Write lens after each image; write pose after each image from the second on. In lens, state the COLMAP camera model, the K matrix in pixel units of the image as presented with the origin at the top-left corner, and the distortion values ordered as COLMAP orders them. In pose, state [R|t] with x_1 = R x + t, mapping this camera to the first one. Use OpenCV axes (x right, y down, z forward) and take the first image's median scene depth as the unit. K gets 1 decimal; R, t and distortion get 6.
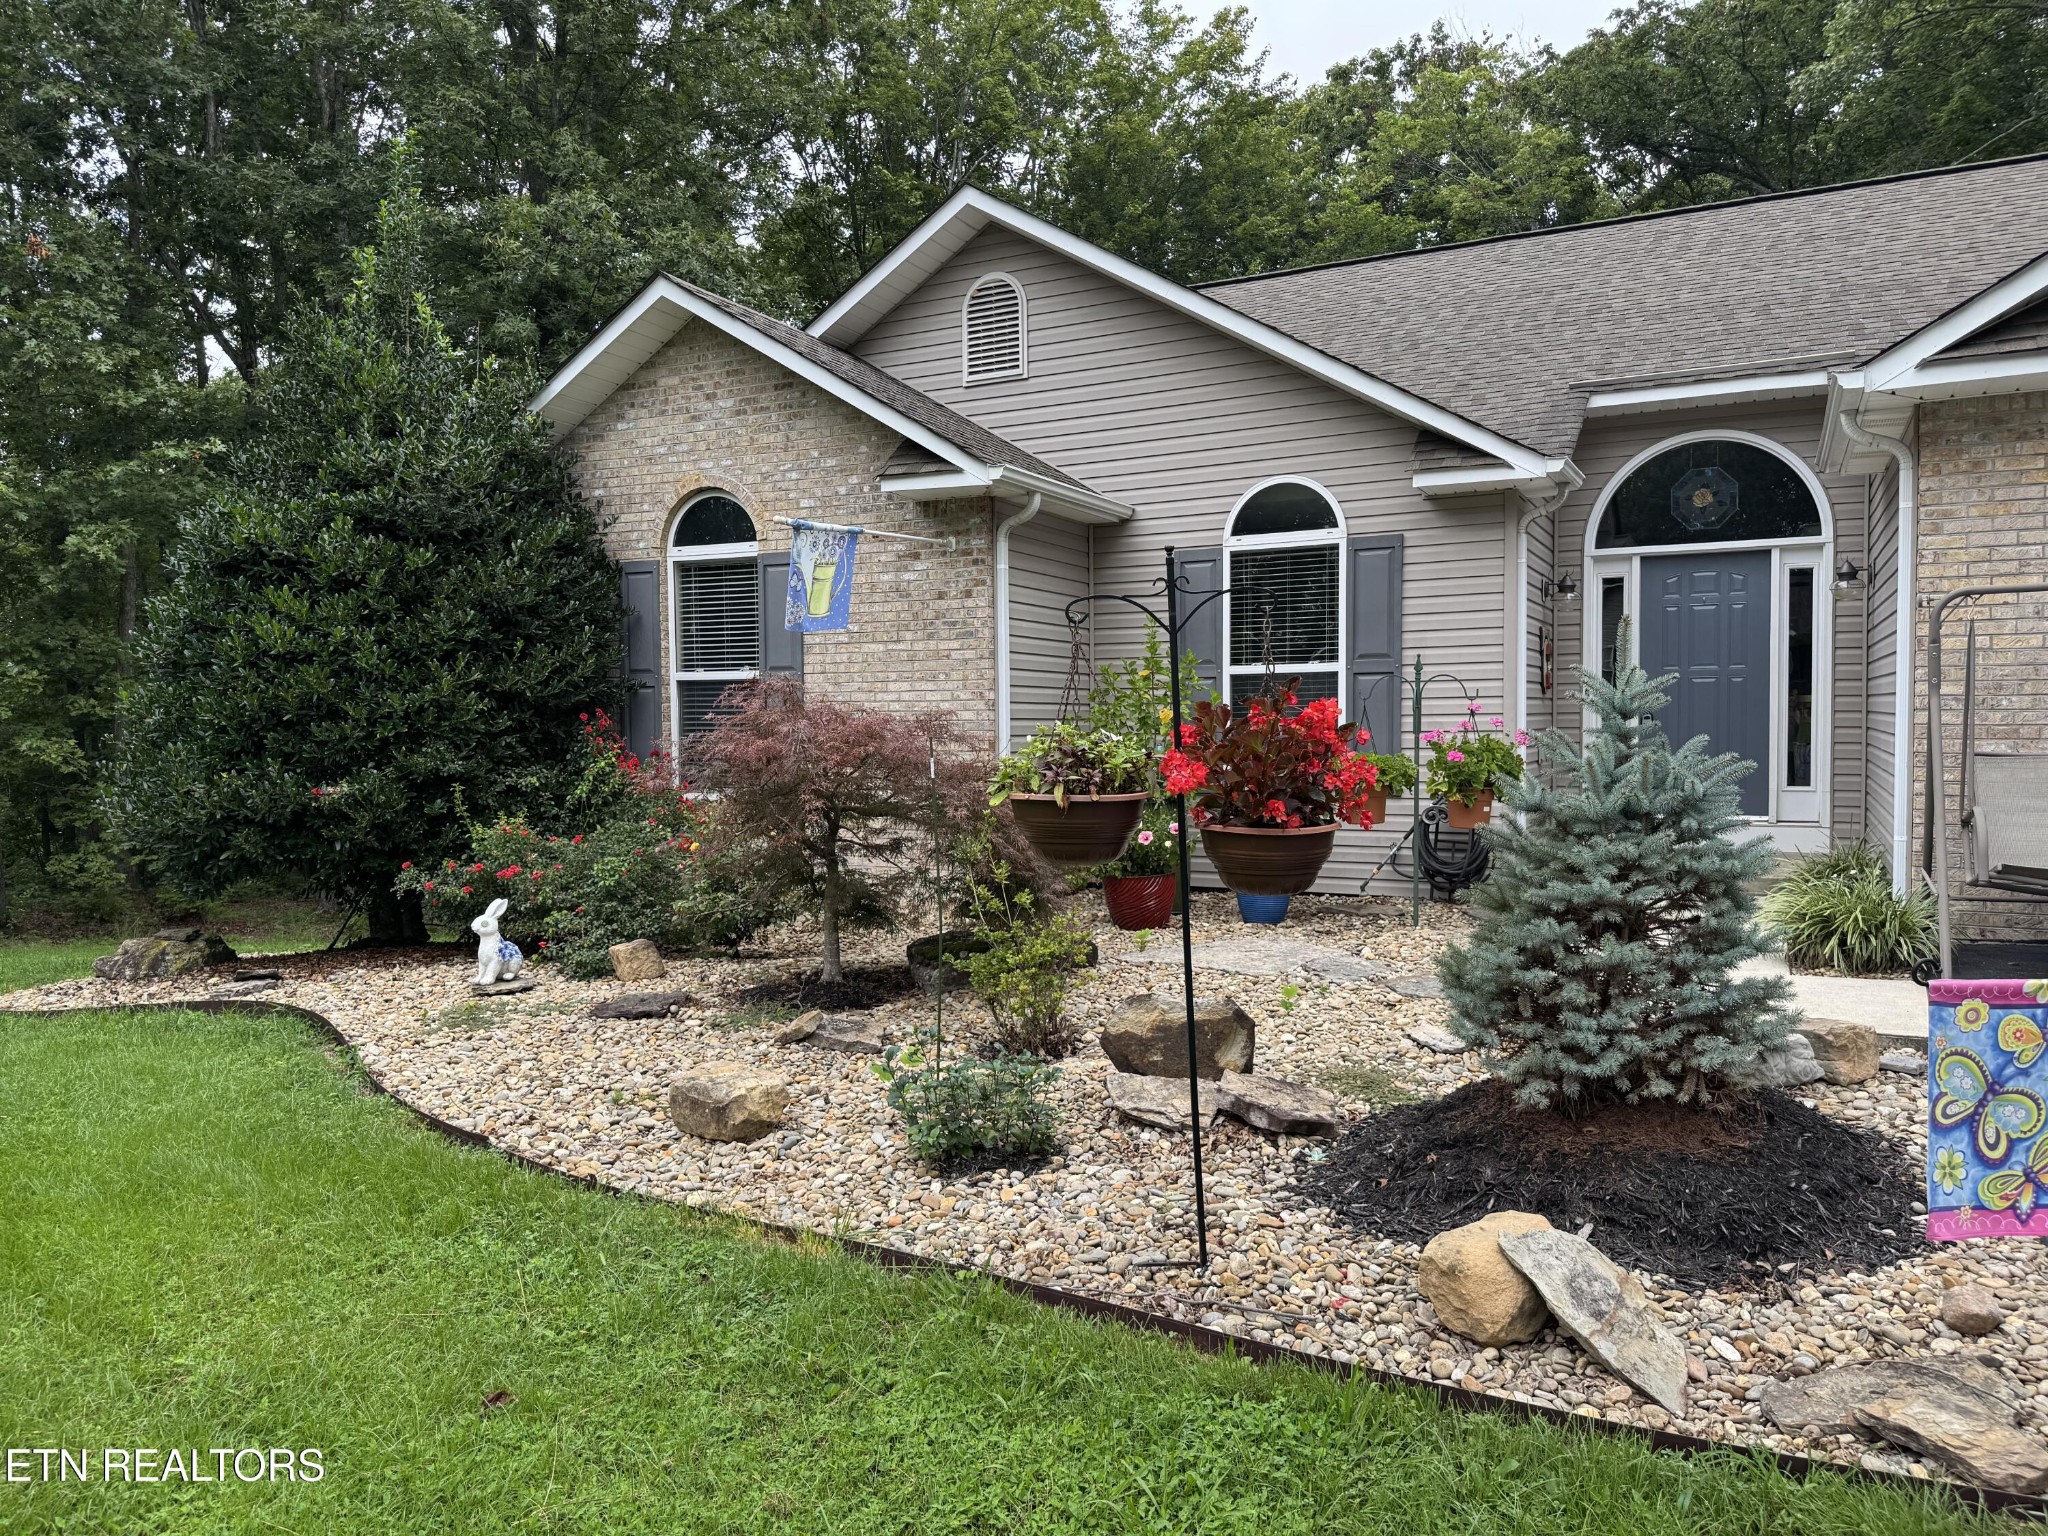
lens RADIAL K [[1417.6, 0, 1027.1], [0, 1417.6, 778.0], [0, 0, 1]] dist [0.140165, -0.216858]
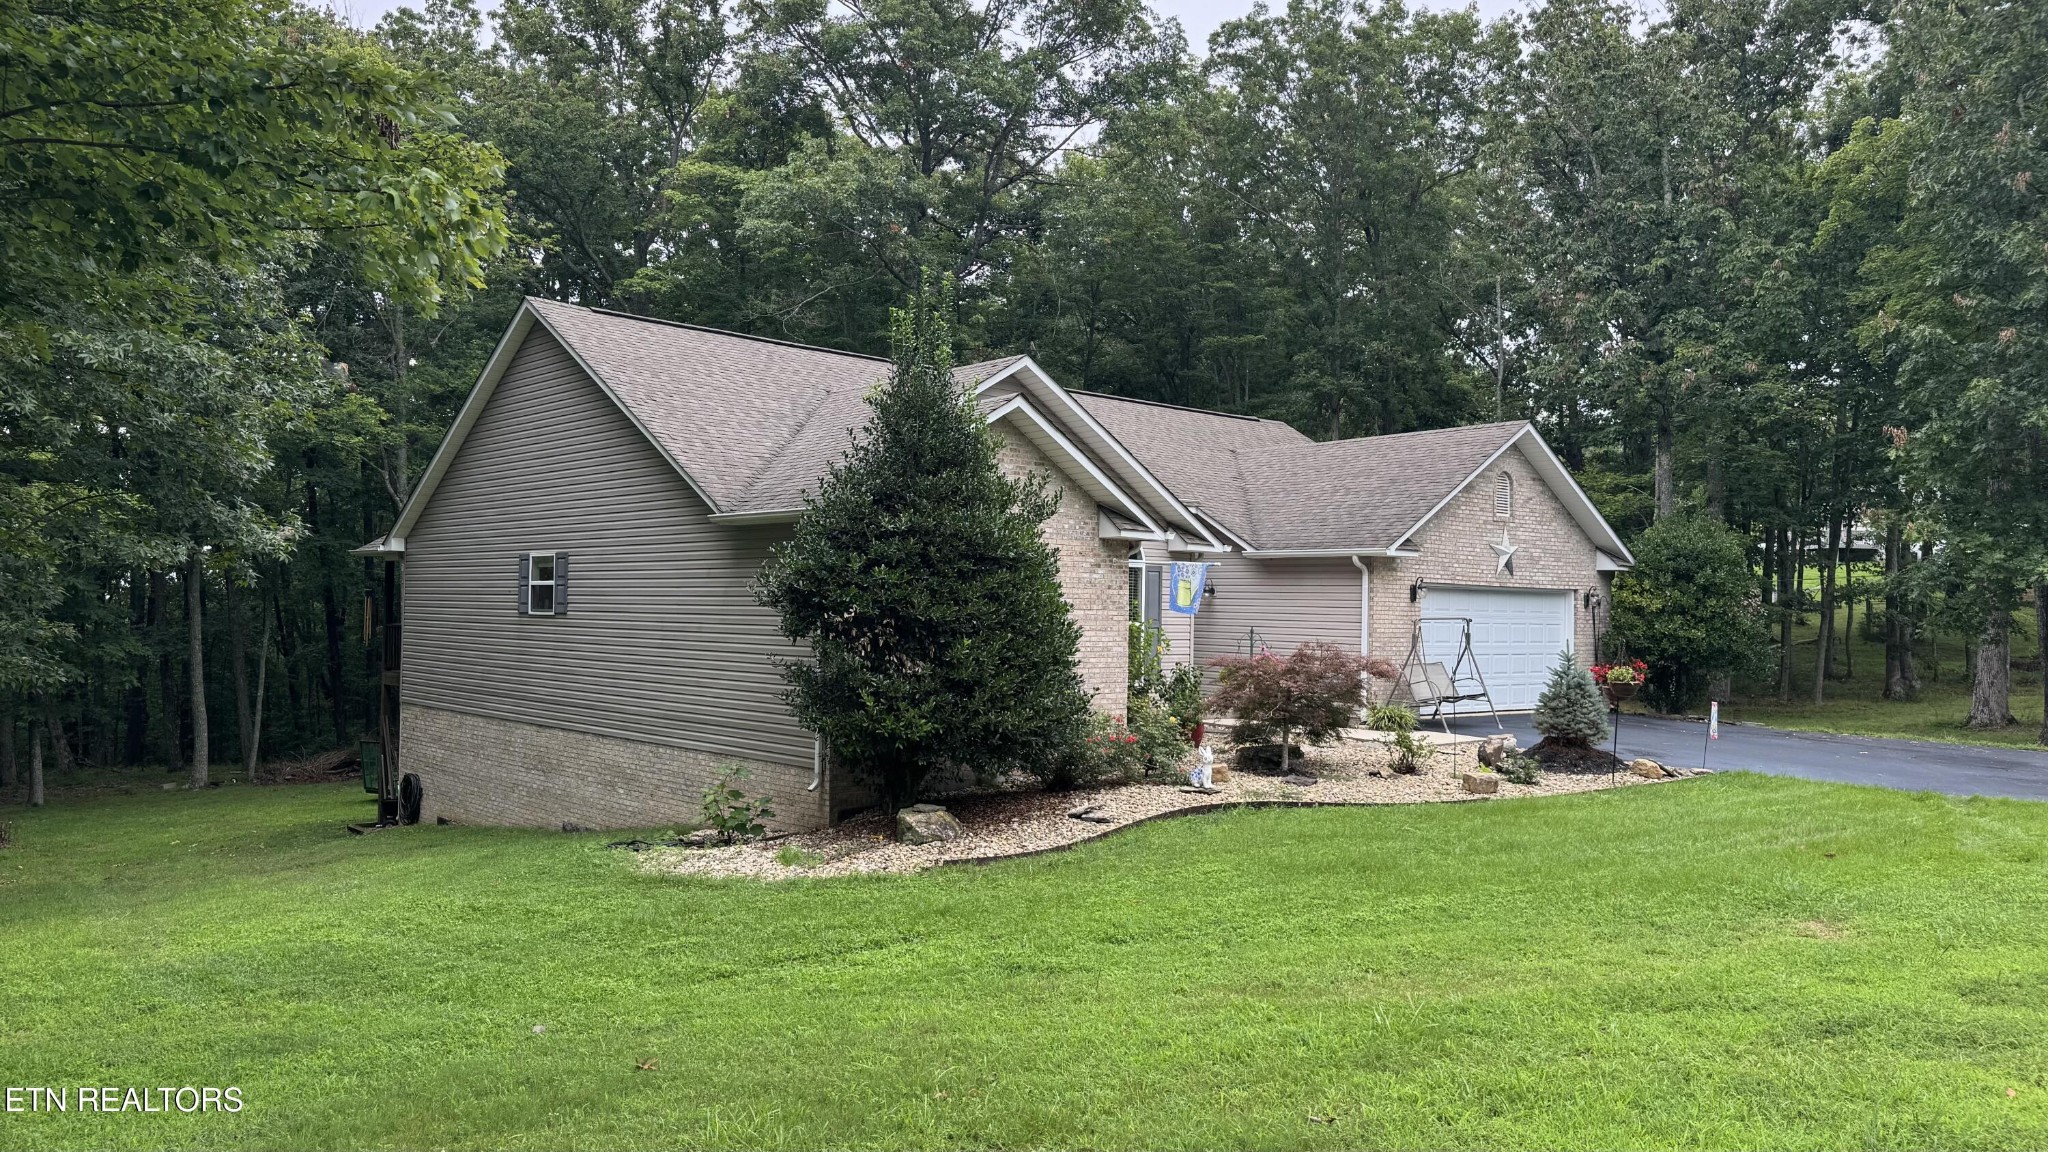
lens RADIAL K [[1412.7, 0, 1030.3], [0, 1412.7, 600.4], [0, 0, 1]] dist [0.216442, -0.359260]
pose [[0.363647, 0.023255, 0.931247, -1.849473], [0.017396, 0.999345, -0.031748, -0.048739], [-0.931374, 0.027745, 0.363004, 0.385564]]
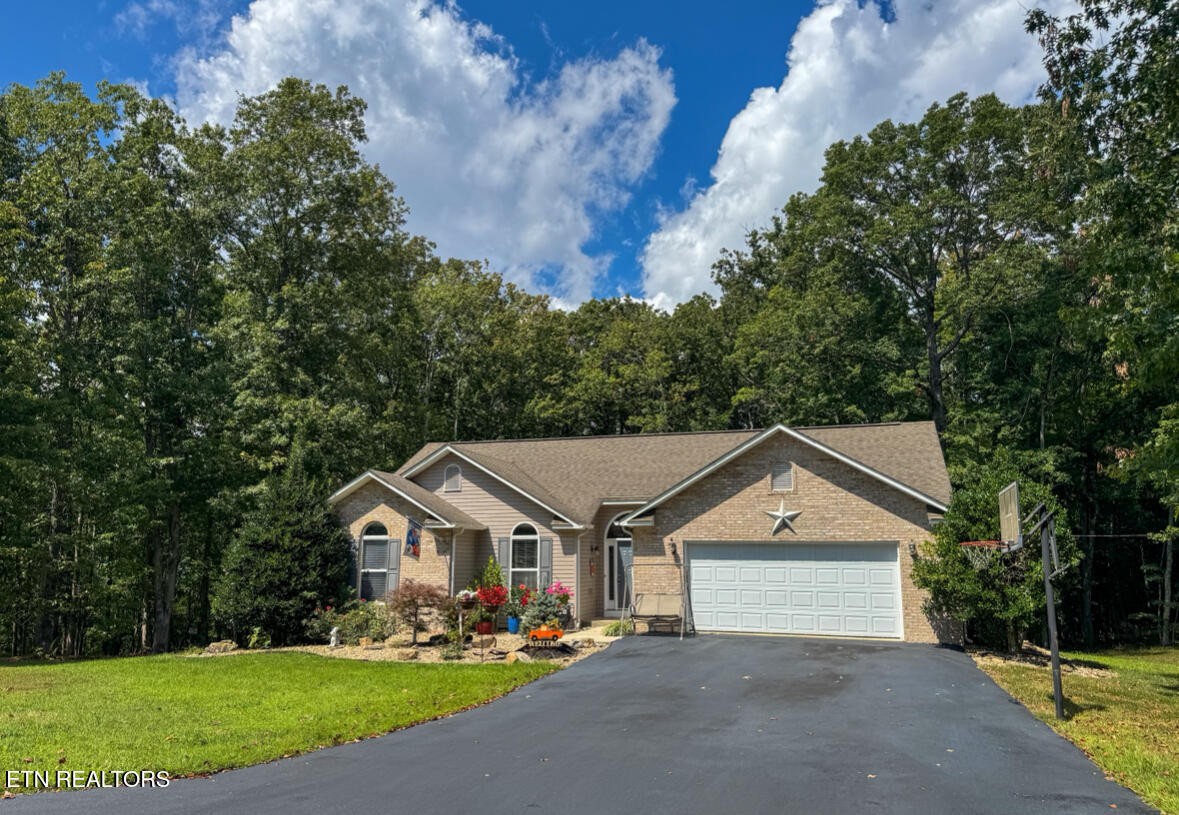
lens RADIAL K [[838.0, 0, 588.1], [0, 838.0, 443.5], [0, 0, 1]] dist [0.090153, -0.000078]
pose [[0.986915, 0.031801, 0.158076, -0.025816], [-0.003190, 0.984018, -0.178042, -0.007691], [-0.161212, 0.175208, 0.971243, -1.391819]]
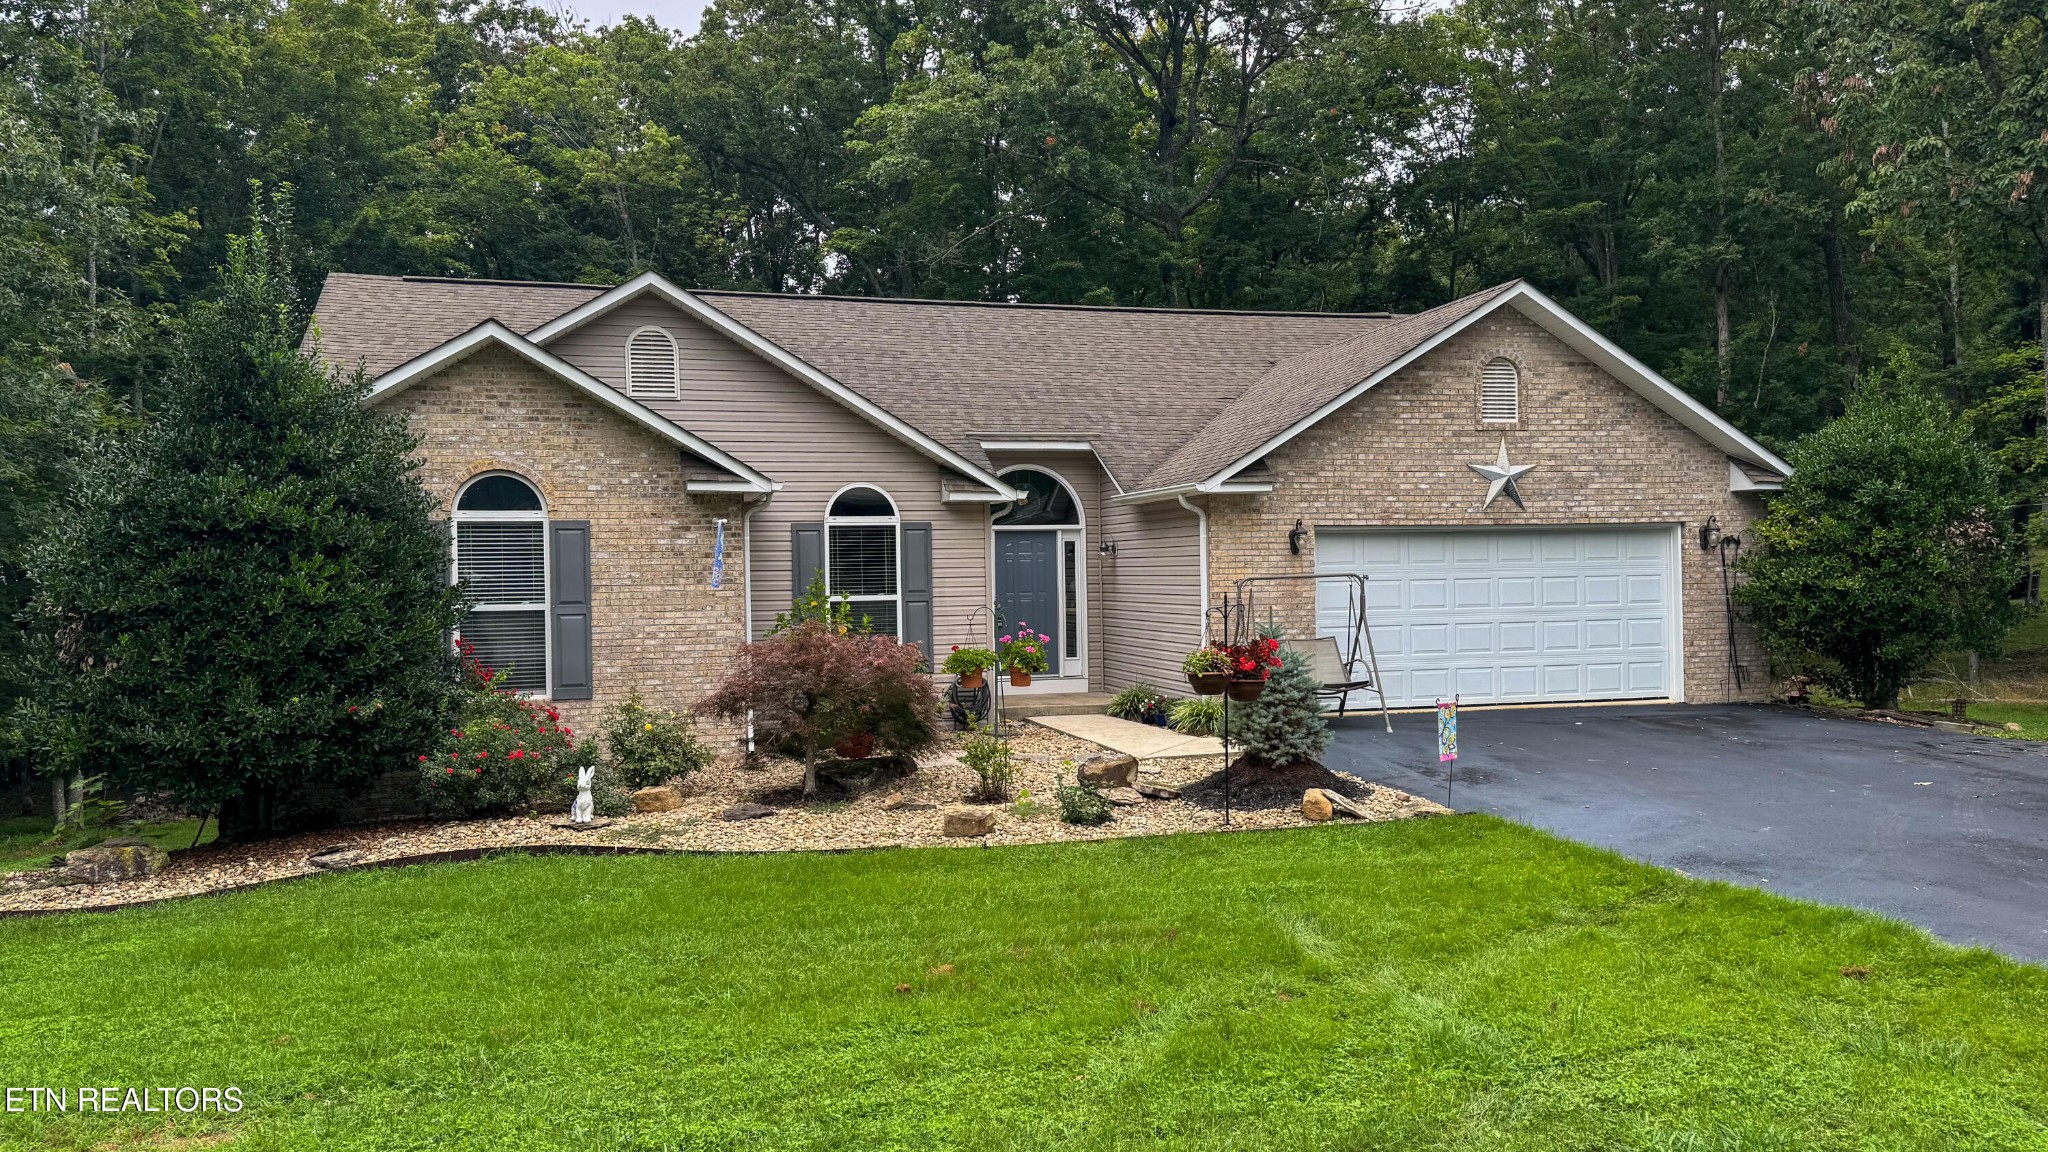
lens RADIAL K [[1448.4, 0, 1023.2], [0, 1448.4, 627.4], [0, 0, 1]] dist [0.106595, -0.099449]
pose [[0.739835, -0.026707, 0.672258, -0.836576], [0.037724, 0.999287, -0.001818, -0.033708], [-0.671730, 0.026706, 0.740314, -0.377685]]
